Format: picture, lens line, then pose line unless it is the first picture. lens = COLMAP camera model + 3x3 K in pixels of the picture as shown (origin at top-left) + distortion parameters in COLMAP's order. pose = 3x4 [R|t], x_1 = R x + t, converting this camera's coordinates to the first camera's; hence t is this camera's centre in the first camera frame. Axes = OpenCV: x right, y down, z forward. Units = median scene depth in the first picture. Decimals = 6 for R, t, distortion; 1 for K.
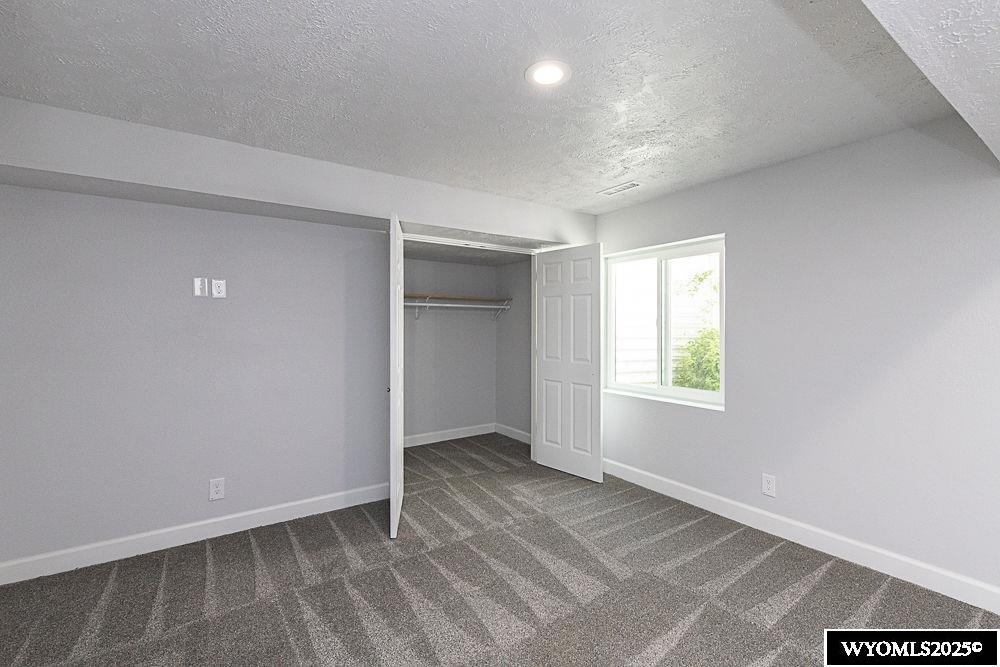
lens RADIAL K [[439.8, 0, 500.0], [0, 439.8, 333.5], [0, 0, 1]] dist [0.001128, 0.000243]
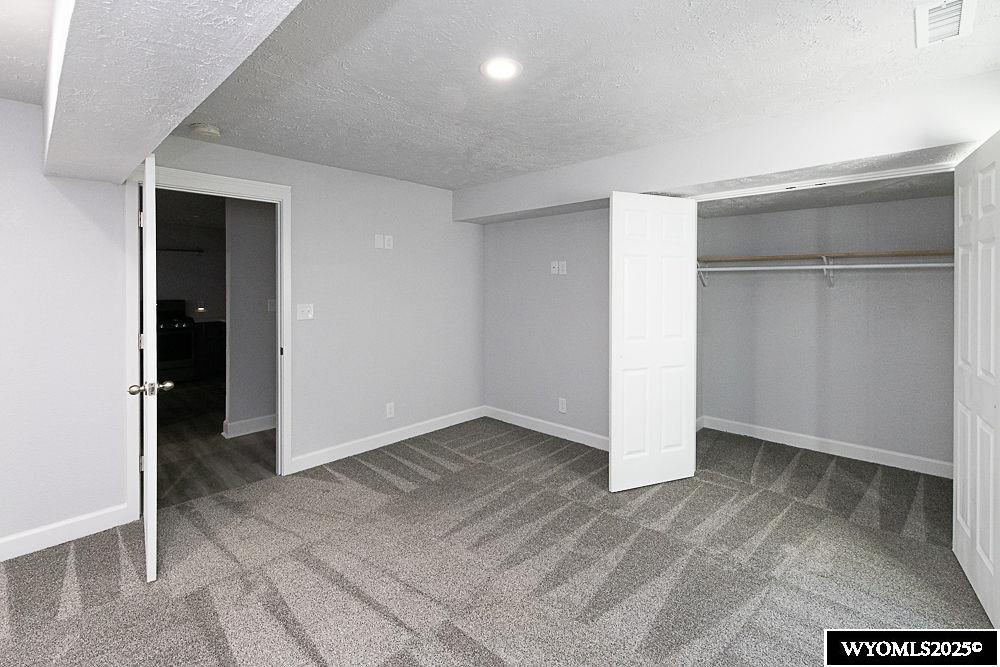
lens RADIAL K [[446.4, 0, 499.4], [0, 446.4, 290.8], [0, 0, 1]] dist [0.001344, 0.000298]
pose [[0.203223, 0.004852, -0.979120, 0.683007], [-0.021229, 0.999774, 0.000548, -0.020318], [0.978902, 0.020674, 0.203280, 0.440668]]
